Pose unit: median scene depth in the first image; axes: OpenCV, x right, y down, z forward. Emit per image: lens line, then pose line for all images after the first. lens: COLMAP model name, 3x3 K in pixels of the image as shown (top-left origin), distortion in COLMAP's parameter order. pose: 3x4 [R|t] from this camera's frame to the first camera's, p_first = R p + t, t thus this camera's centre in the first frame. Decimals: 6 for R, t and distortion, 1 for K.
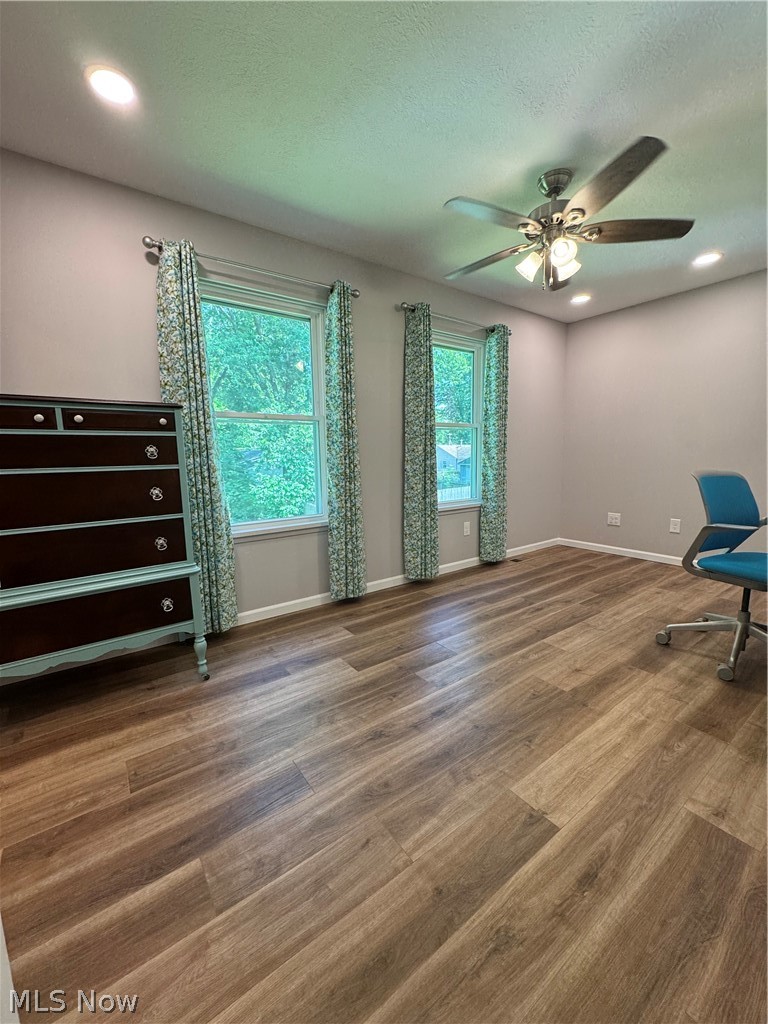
lens RADIAL K [[409.0, 0, 383.2], [0, 409.0, 512.7], [0, 0, 1]] dist [-0.002494, 0.000477]
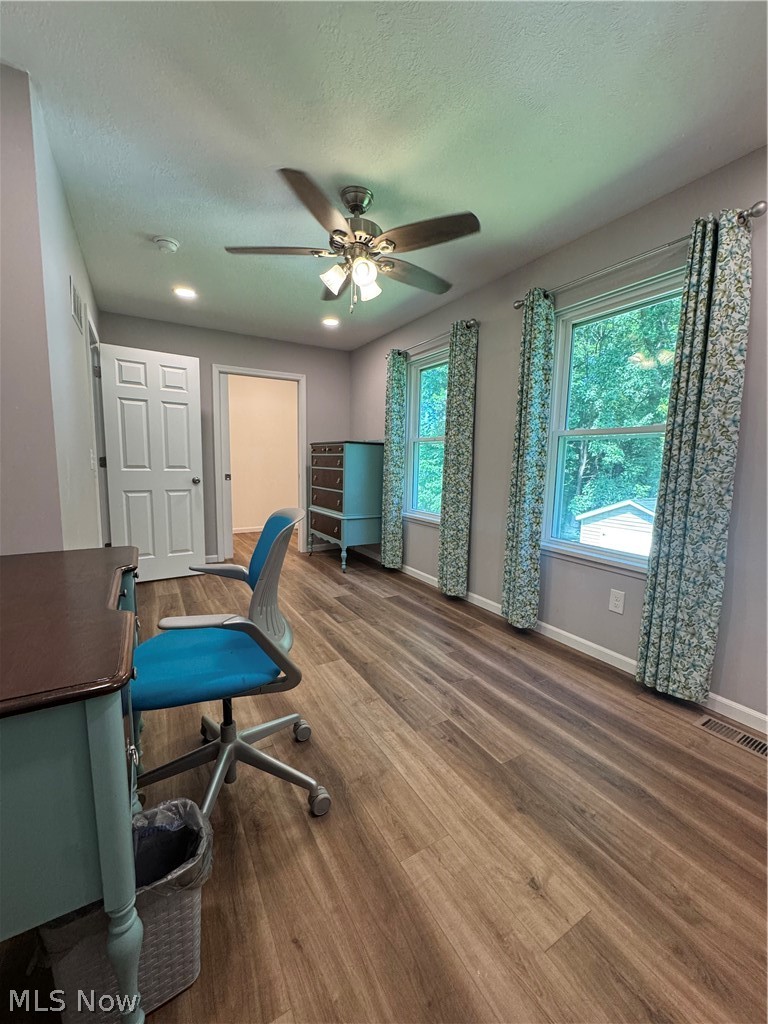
lens RADIAL K [[409.0, 0, 386.2], [0, 409.0, 511.3], [0, 0, 1]] dist [-0.002494, 0.000477]
pose [[-0.094846, 0.138695, -0.985783, 1.234751], [-0.158306, 0.975545, 0.152486, -0.194419], [0.982824, 0.170518, -0.070570, 1.048124]]
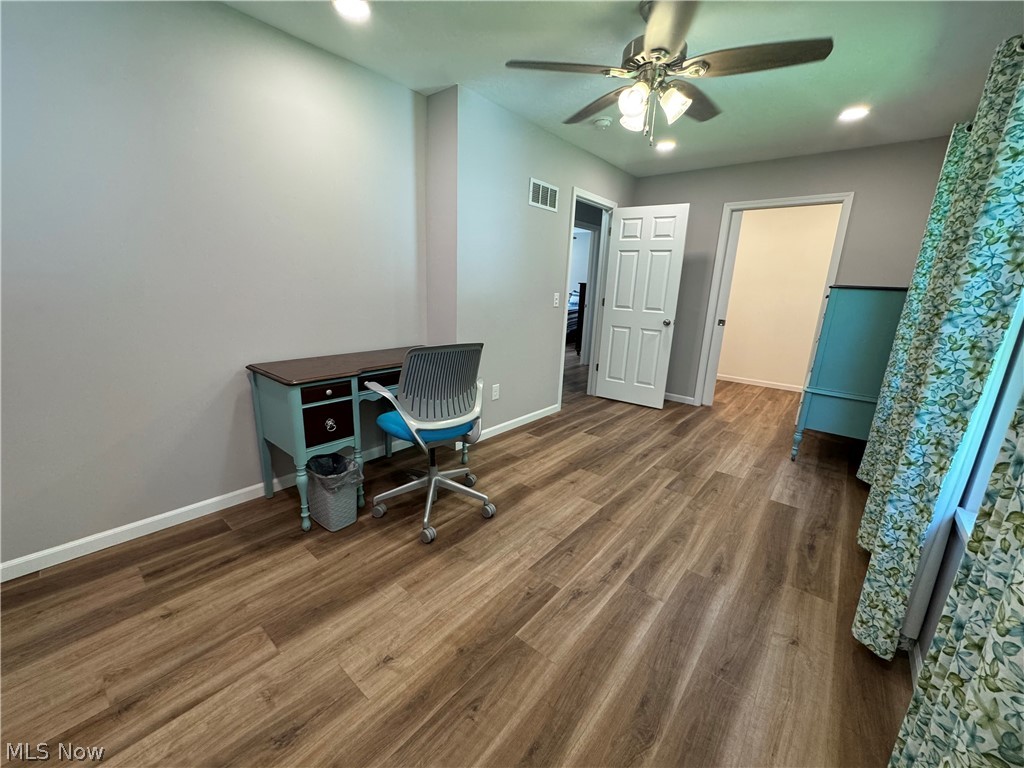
lens RADIAL K [[409.0, 0, 511.5], [0, 409.0, 383.9], [0, 0, 1]] dist [-0.002494, 0.000477]
pose [[-0.969231, 0.041778, -0.242580, 0.793237], [-0.054487, 0.924631, 0.376947, -0.319770], [0.240045, 0.378566, -0.893905, 1.639054]]
